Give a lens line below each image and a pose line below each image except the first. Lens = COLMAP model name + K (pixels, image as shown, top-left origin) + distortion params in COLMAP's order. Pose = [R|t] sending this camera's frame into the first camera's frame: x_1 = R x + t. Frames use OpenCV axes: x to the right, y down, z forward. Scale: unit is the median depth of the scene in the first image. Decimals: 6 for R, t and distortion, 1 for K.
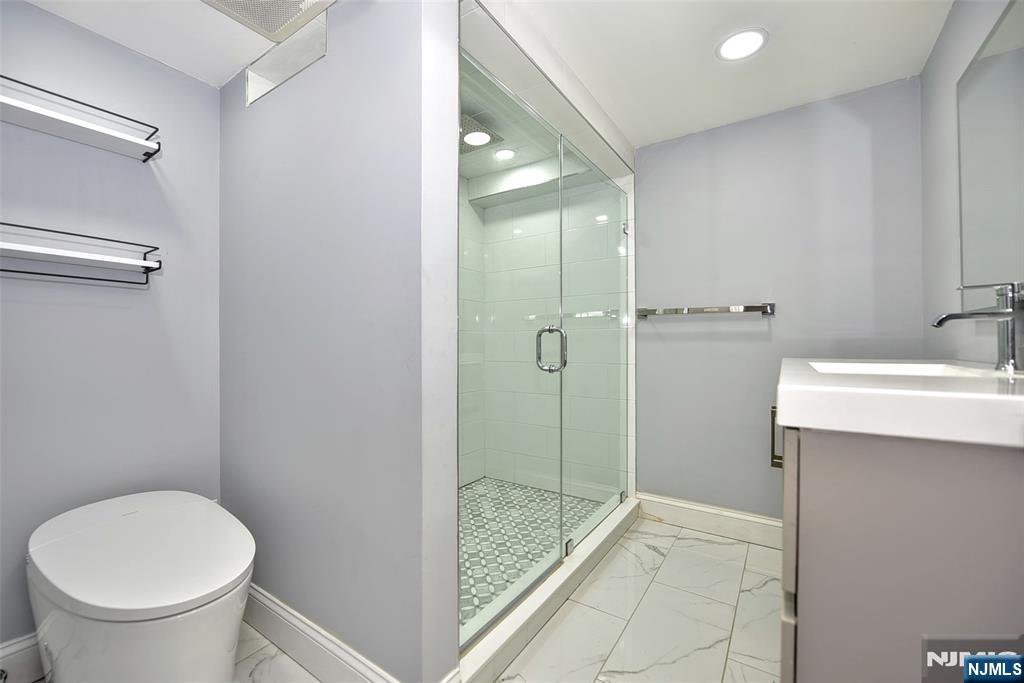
lens RADIAL K [[413.2, 0, 507.0], [0, 413.2, 340.6], [0, 0, 1]] dist [0.001036, 0.000017]
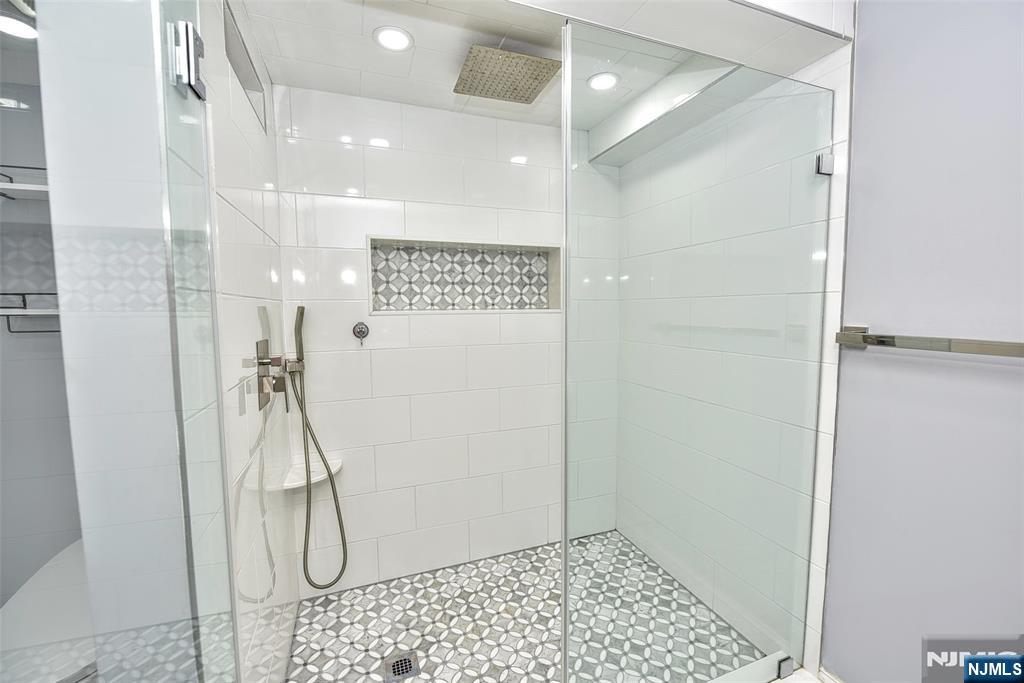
lens RADIAL K [[426.3, 0, 517.3], [0, 426.3, 340.9], [0, 0, 1]] dist [0.000979, -0.000332]
pose [[0.826546, 0.046680, -0.560930, 0.257365], [0.000608, 0.996481, 0.083822, -0.095764], [0.562868, -0.069624, 0.823609, 0.323998]]
